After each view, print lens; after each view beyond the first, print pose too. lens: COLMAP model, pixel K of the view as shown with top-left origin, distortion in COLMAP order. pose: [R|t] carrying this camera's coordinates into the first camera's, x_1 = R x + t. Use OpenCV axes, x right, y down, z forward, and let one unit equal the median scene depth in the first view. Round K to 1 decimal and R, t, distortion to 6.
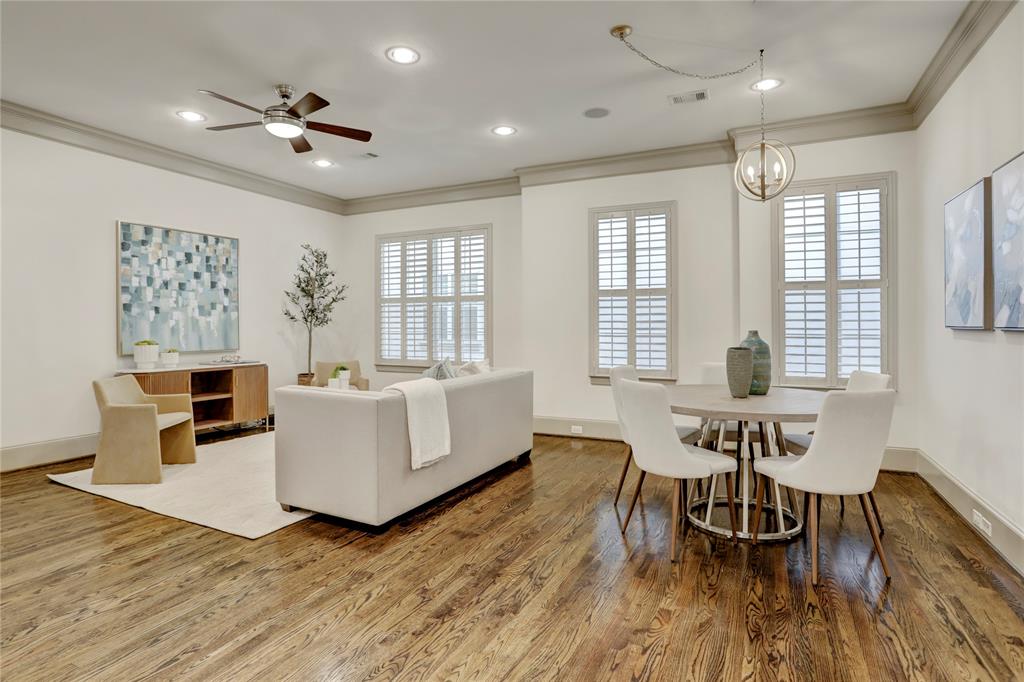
lens RADIAL K [[519.2, 0, 516.3], [0, 519.2, 330.5], [0, 0, 1]] dist [-0.070785, 0.031909]
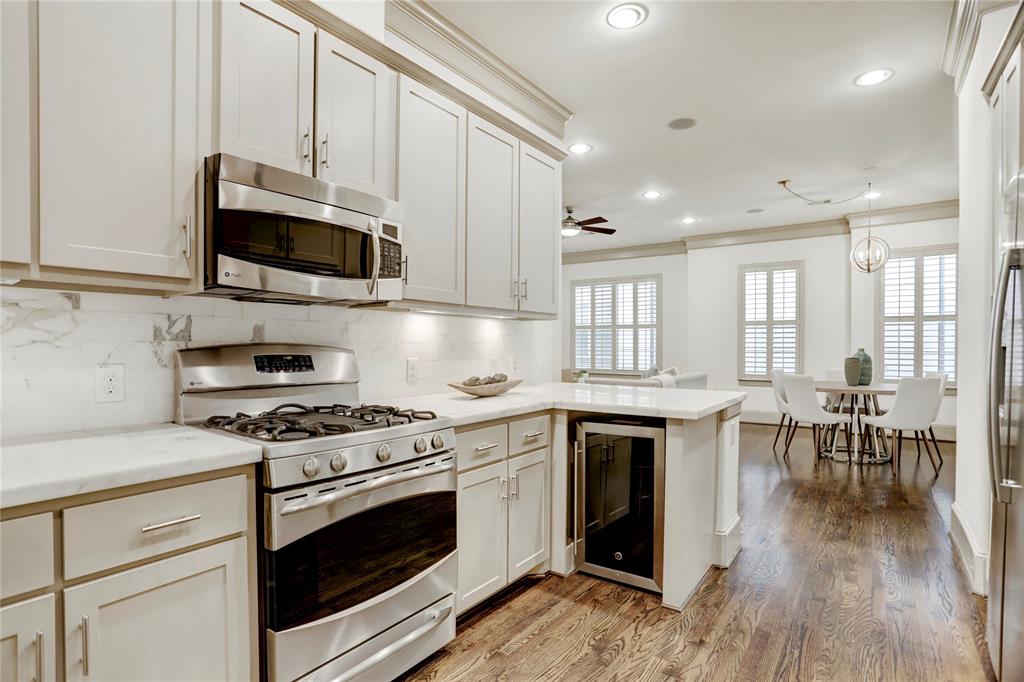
lens RADIAL K [[517.7, 0, 508.2], [0, 517.7, 354.4], [0, 0, 1]] dist [-0.060276, 0.032168]
pose [[0.985155, 0.003896, -0.171622, -0.311894], [-0.002185, 0.999946, 0.010154, 0.003570], [0.171653, -0.009628, 0.985110, -0.664370]]
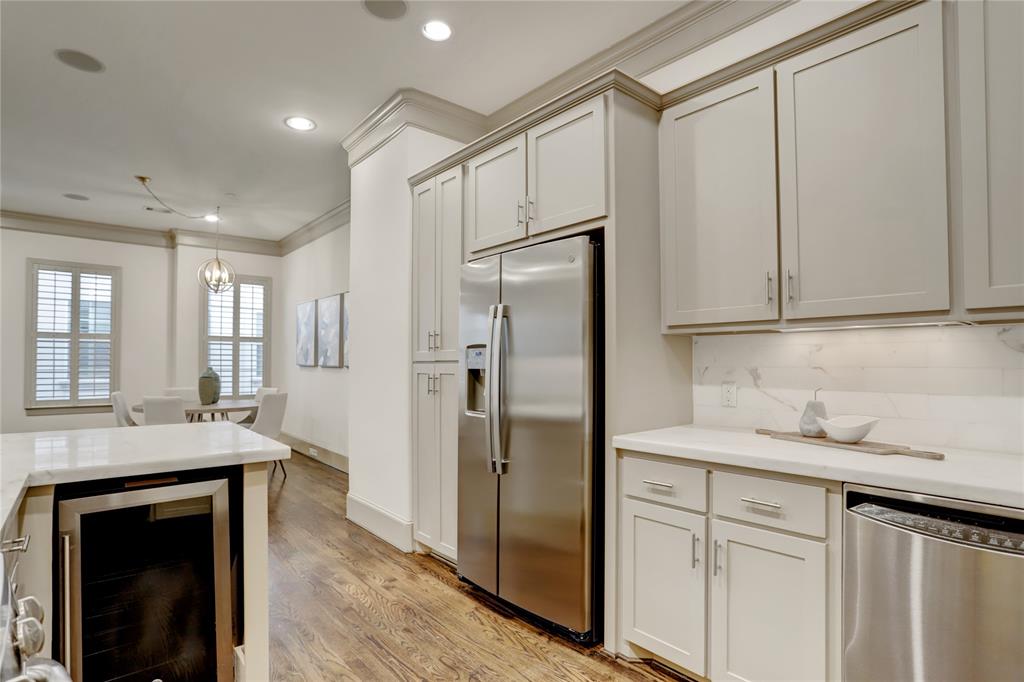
lens RADIAL K [[517.7, 0, 508.2], [0, 517.7, 354.4], [0, 0, 1]] dist [-0.060276, 0.032168]
pose [[0.398255, 0.015813, 0.917138, -0.542262], [0.003602, 0.999817, -0.018802, -0.005614], [-0.917268, 0.010791, 0.398125, -0.467322]]
